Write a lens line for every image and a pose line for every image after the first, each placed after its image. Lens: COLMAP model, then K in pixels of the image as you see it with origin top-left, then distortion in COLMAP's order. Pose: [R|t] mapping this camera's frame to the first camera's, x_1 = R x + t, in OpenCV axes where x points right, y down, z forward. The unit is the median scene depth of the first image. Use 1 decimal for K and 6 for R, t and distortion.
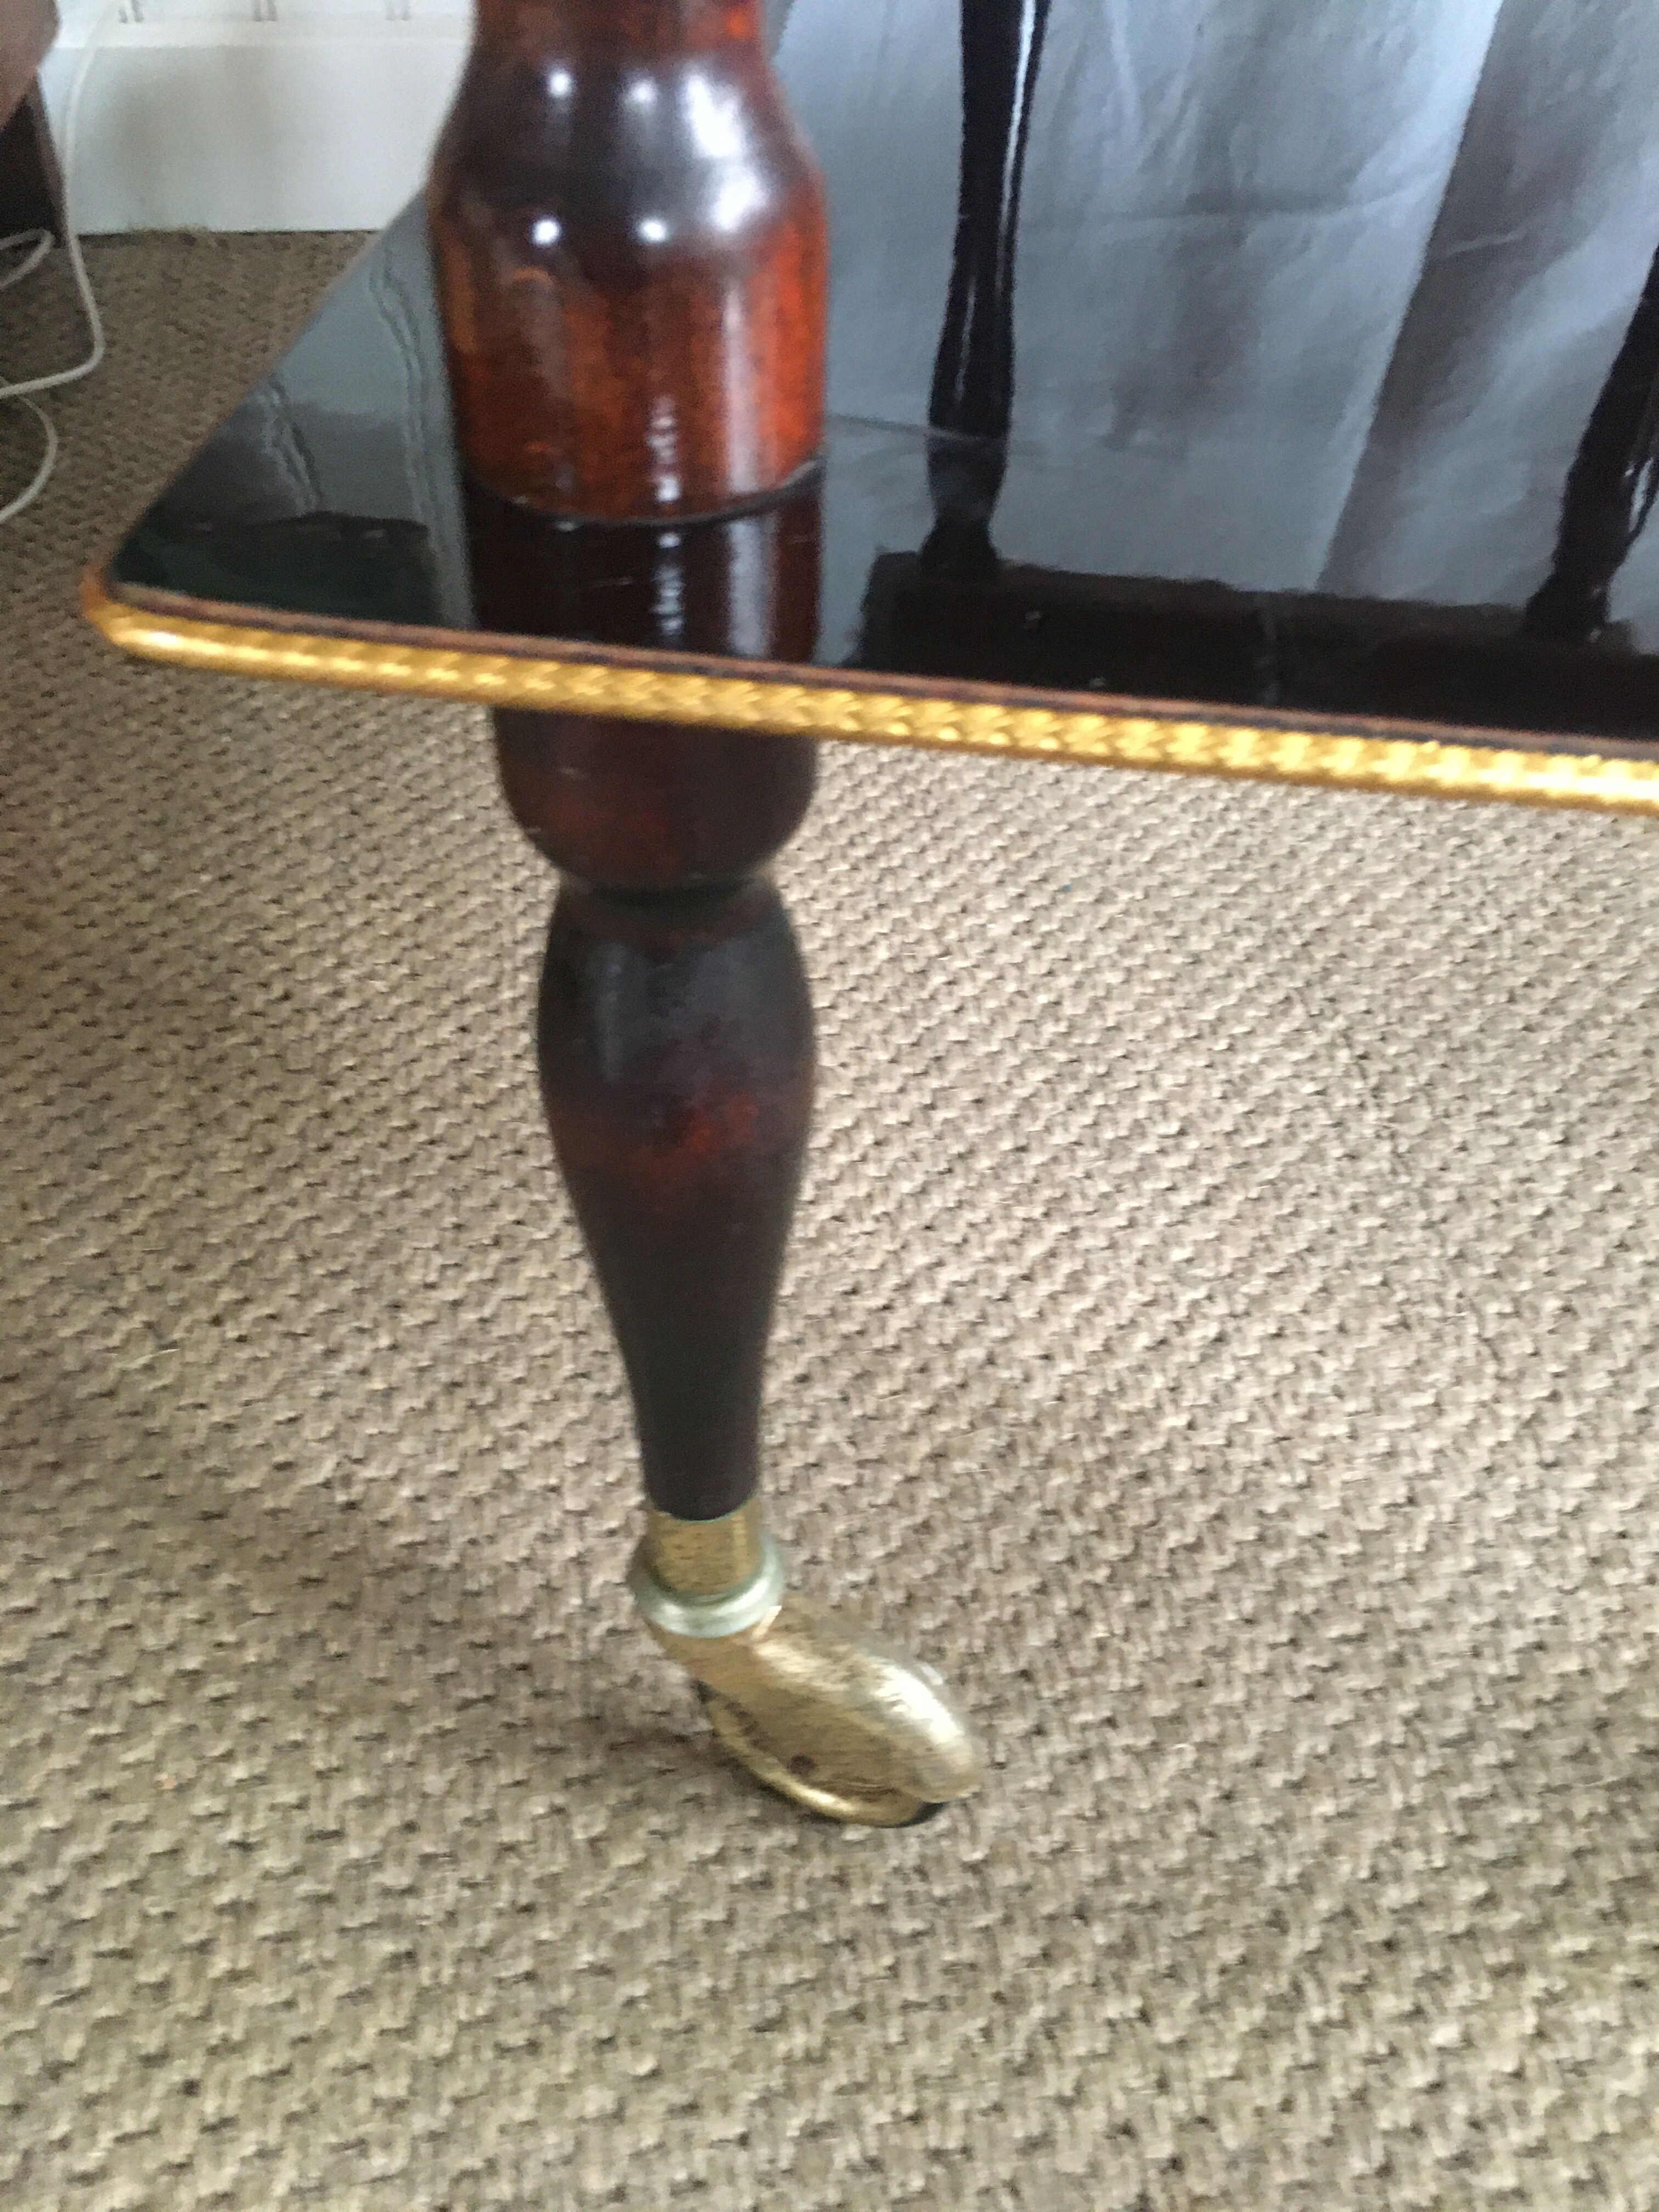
lens RADIAL K [[1884.8, 0, 831.8], [0, 1884.8, 1118.9], [0, 0, 1]] dist [0.074976, -0.106682]
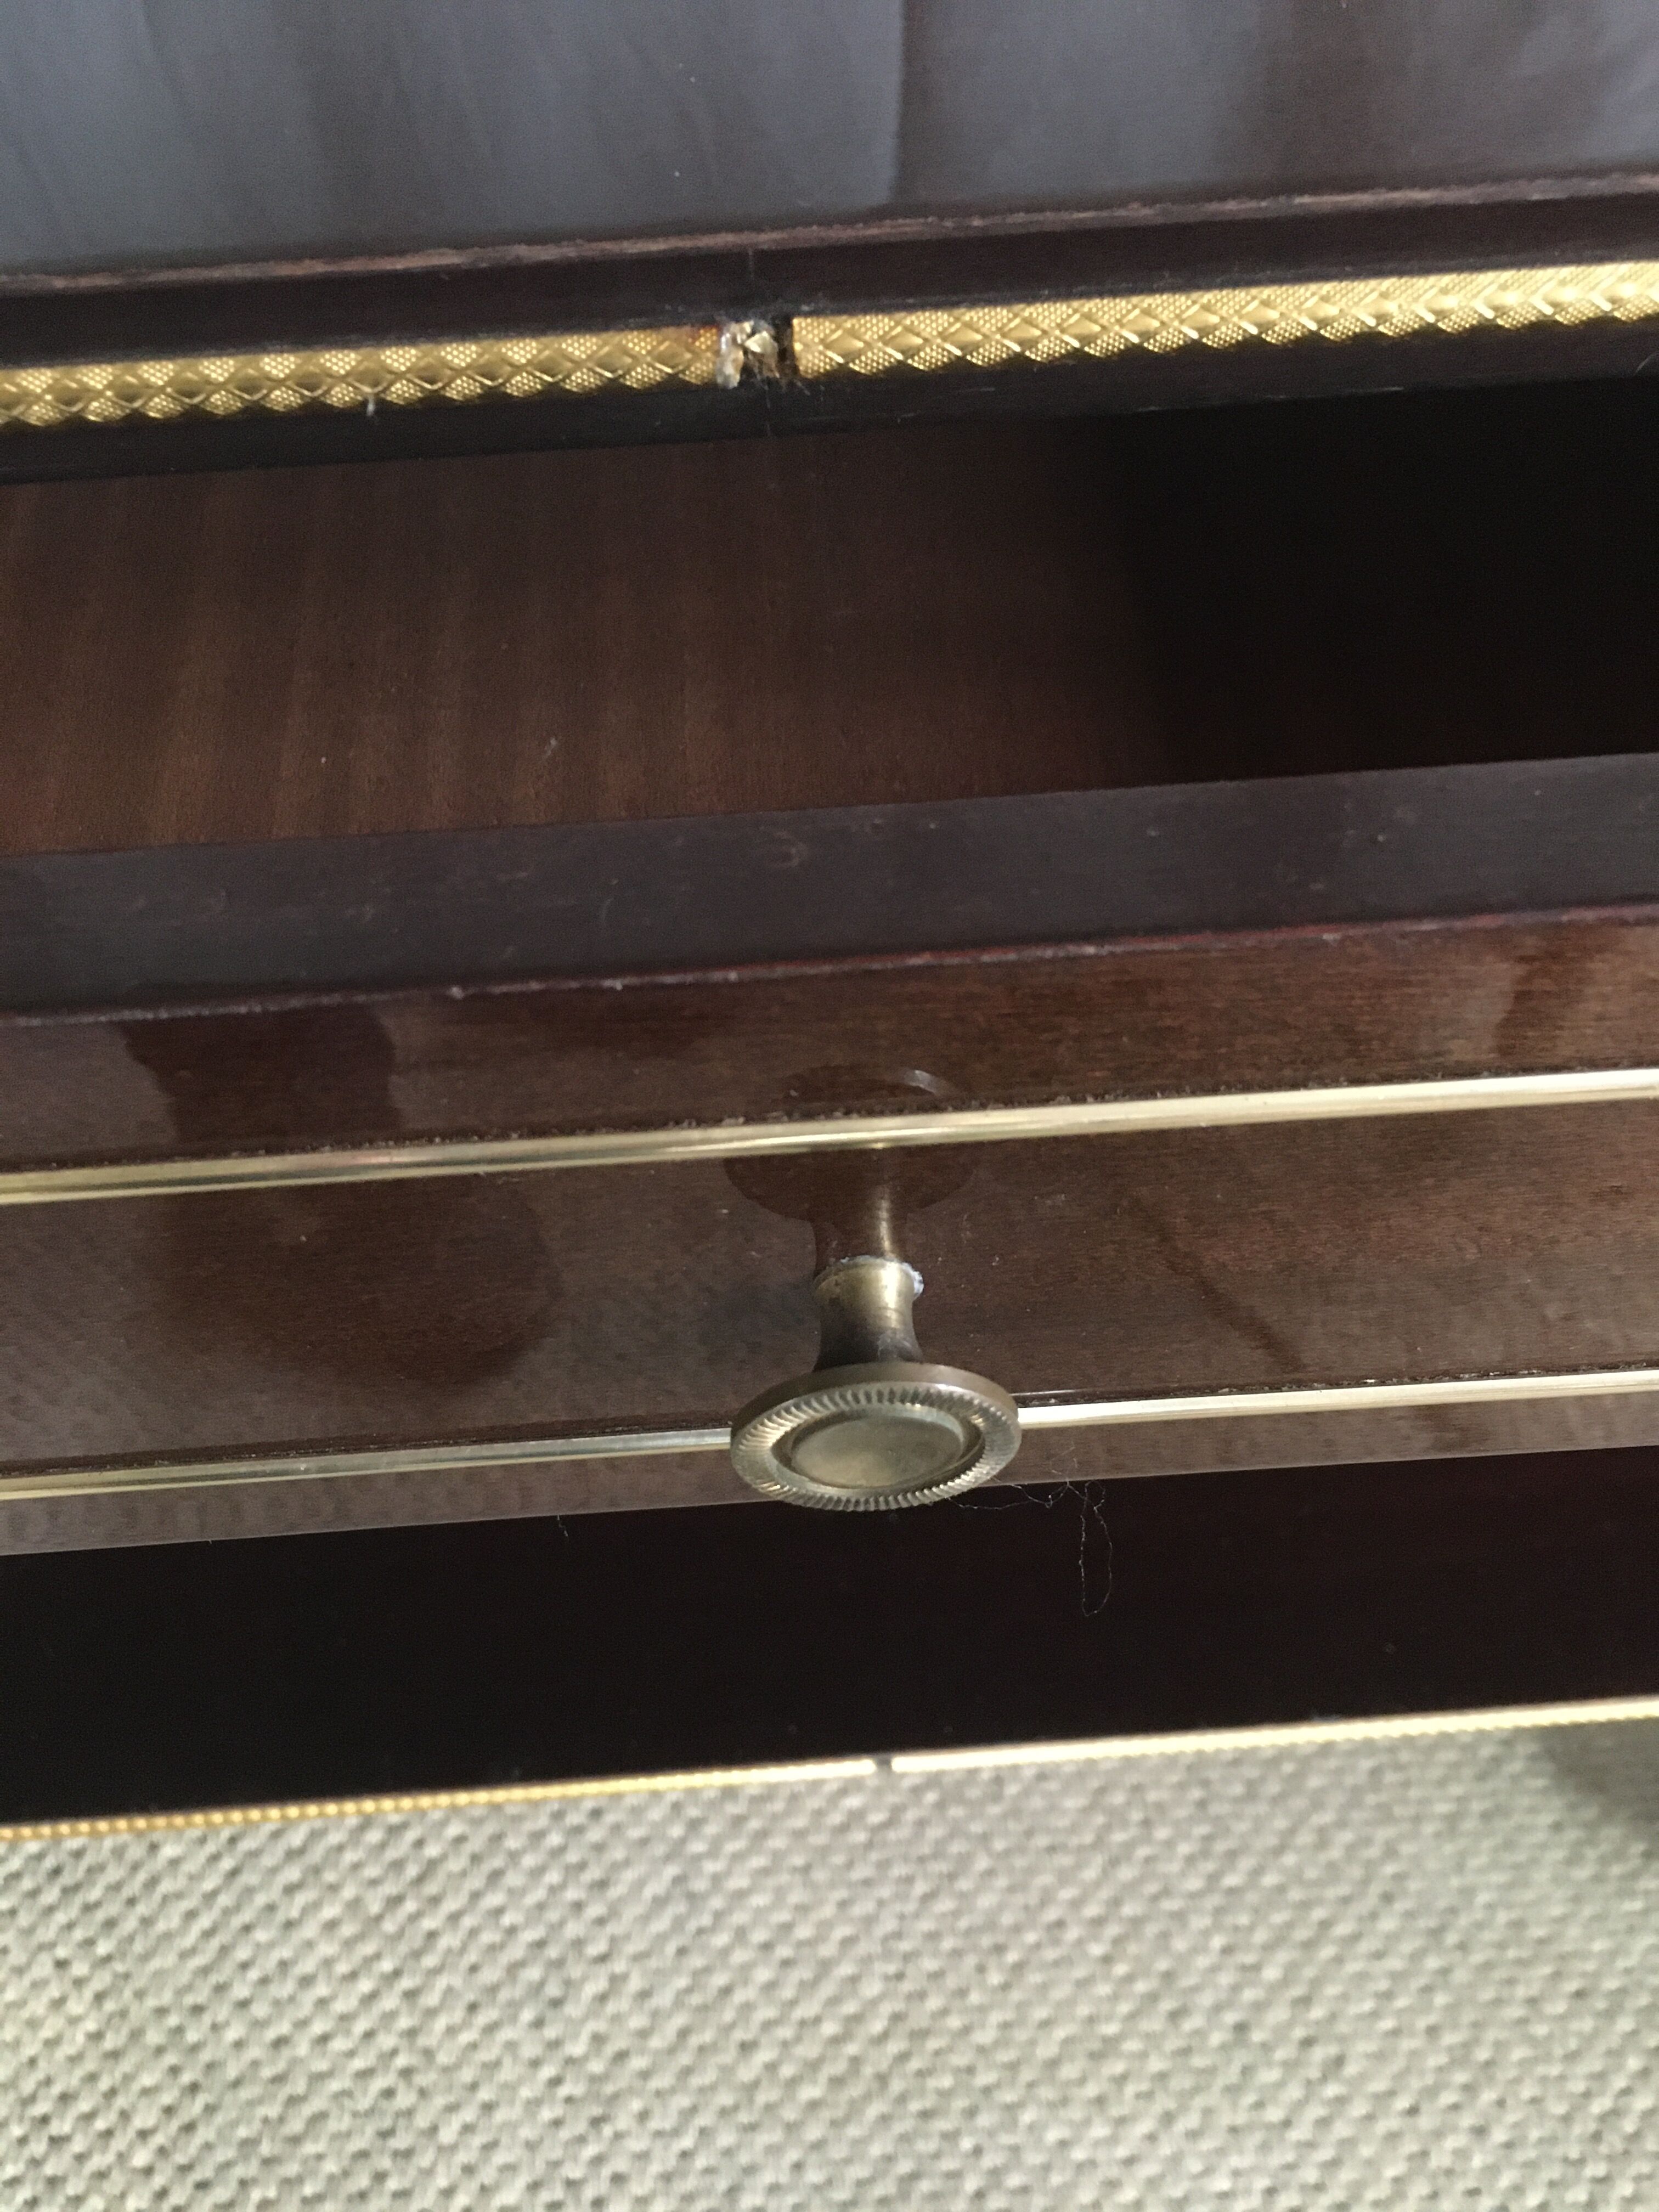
lens RADIAL K [[1884.8, 0, 841.6], [0, 1884.8, 1126.1], [0, 0, 1]] dist [0.074976, -0.106682]
pose [[0.997111, 0.017084, -0.074013, 0.754371], [-0.001173, 0.977728, 0.209874, -1.276008], [0.075950, -0.209181, 0.974923, 0.124492]]
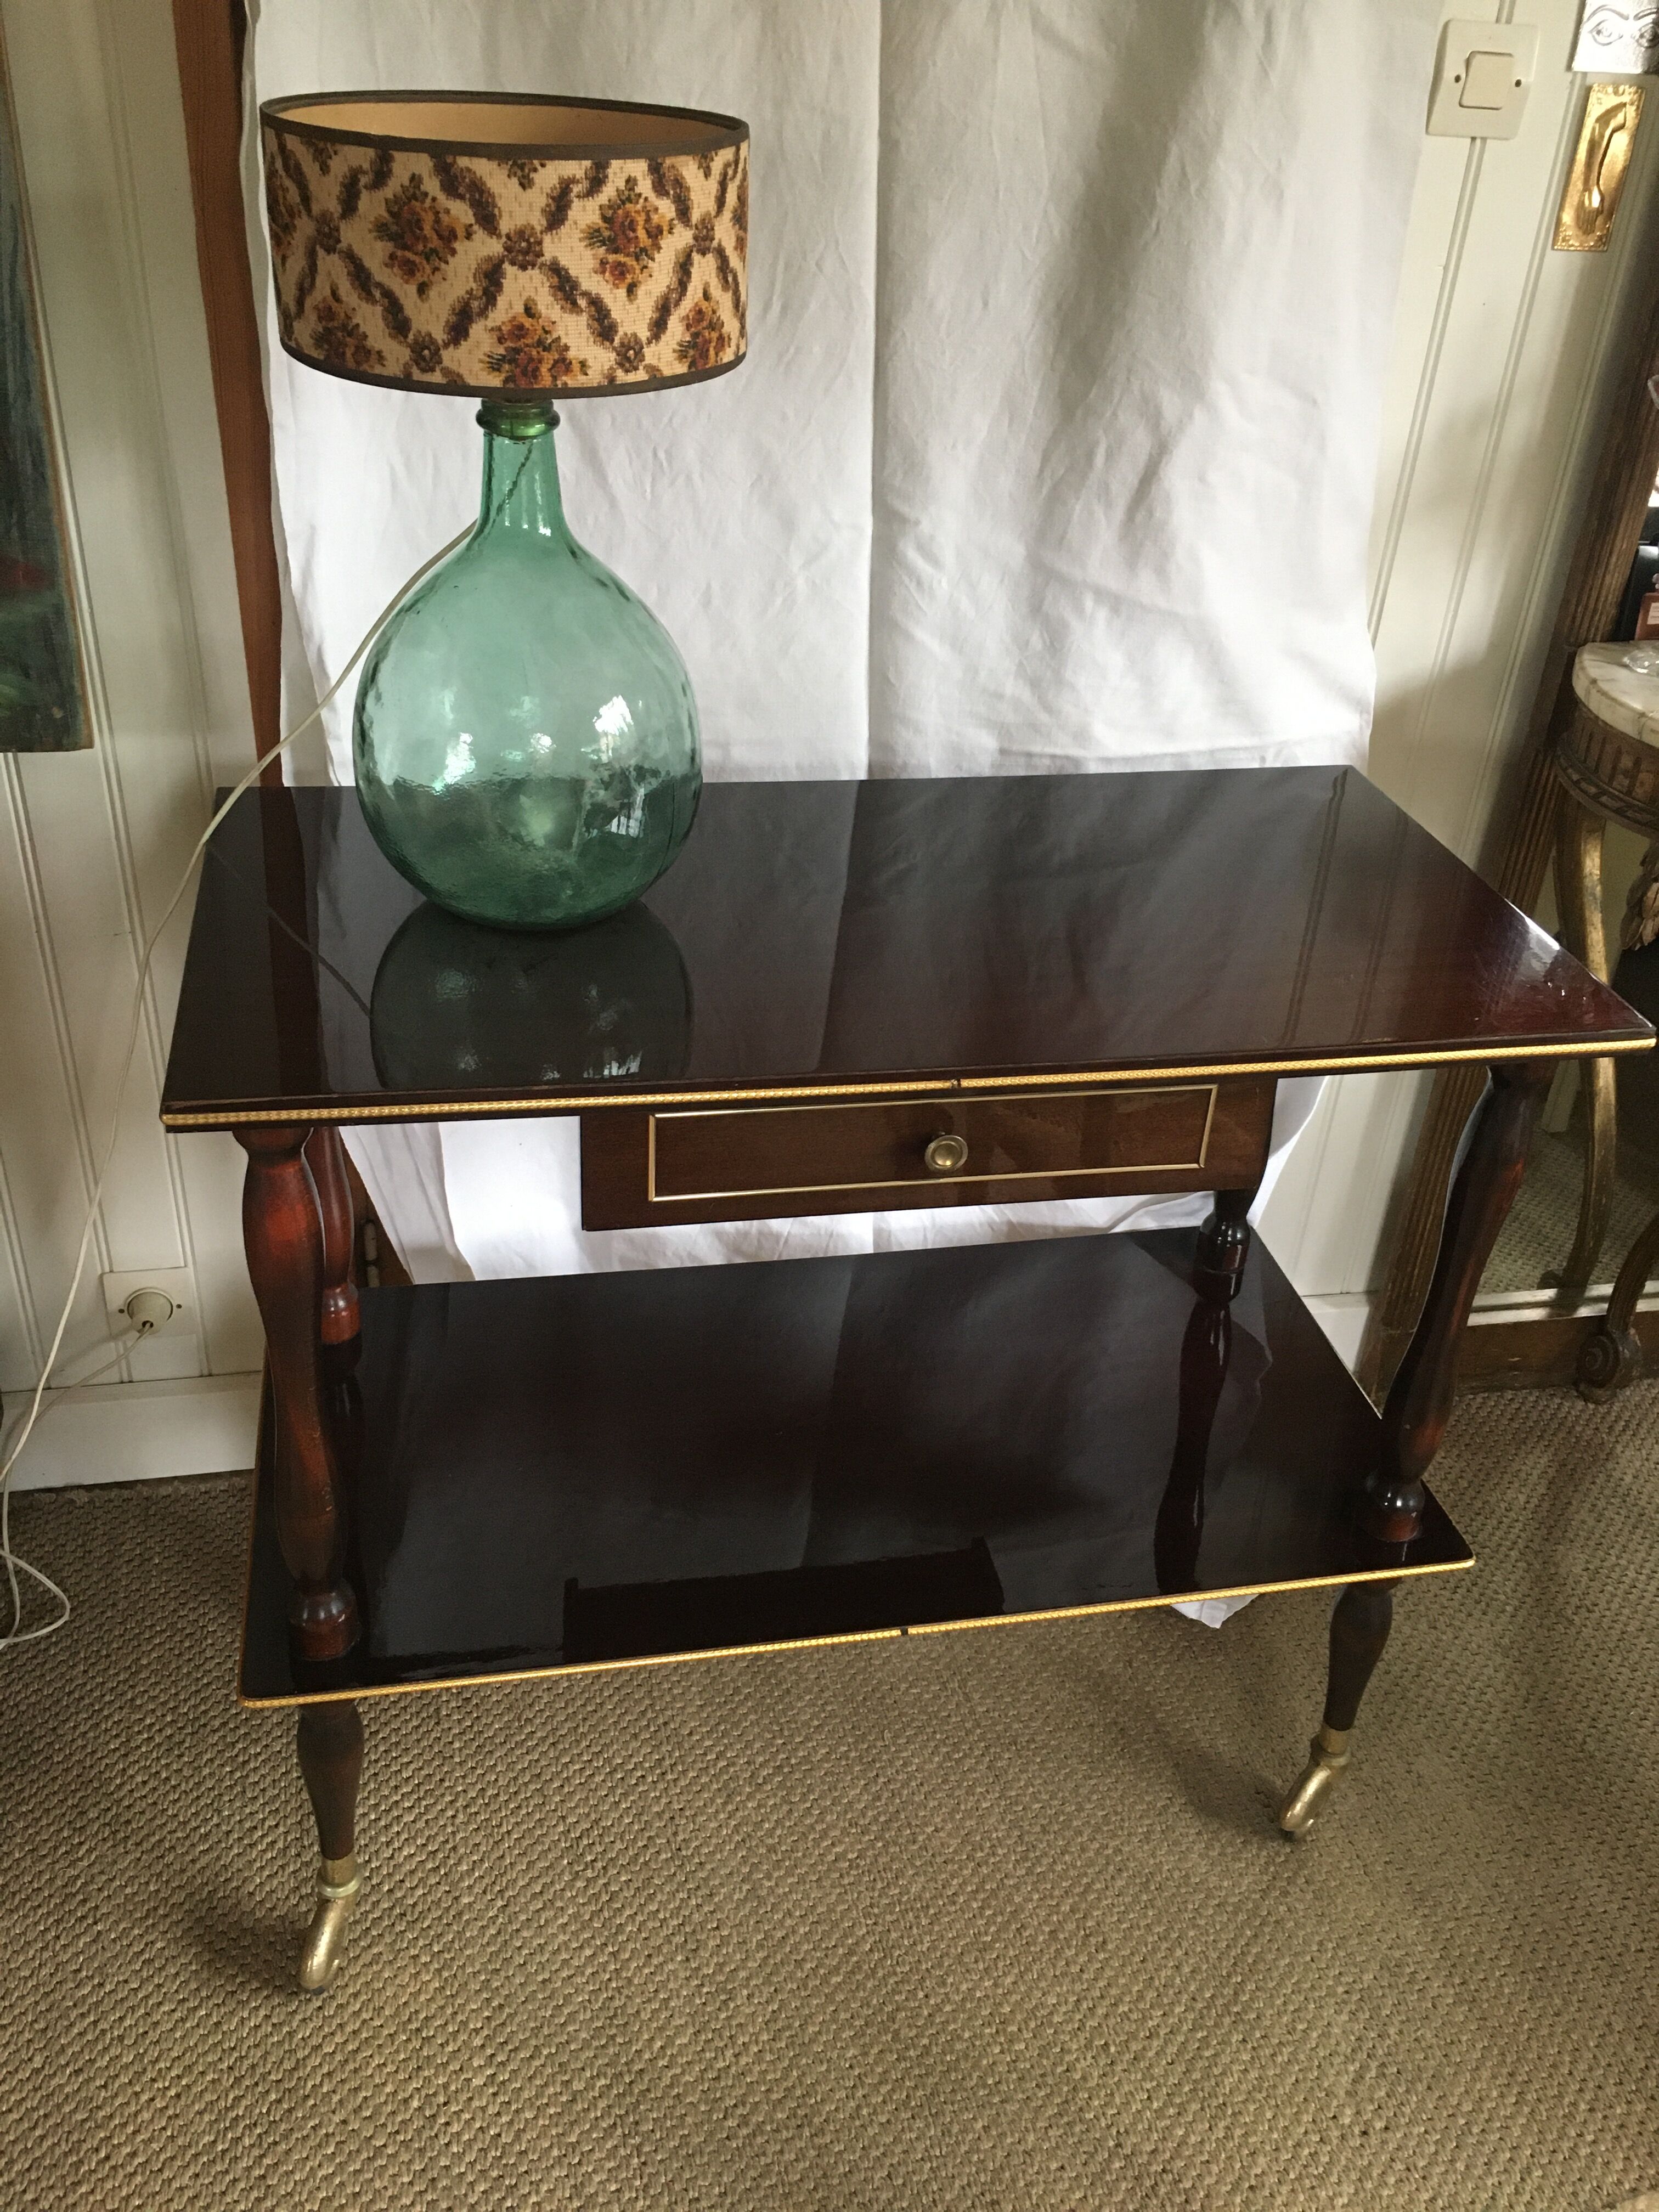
lens RADIAL K [[1884.8, 0, 832.7], [0, 1884.8, 1093.5], [0, 0, 1]] dist [0.074976, -0.106682]
pose [[0.995768, -0.010496, 0.091301, 0.382198], [0.031307, 0.972777, -0.229618, -0.846599], [-0.086405, 0.231504, 0.968989, -1.615264]]
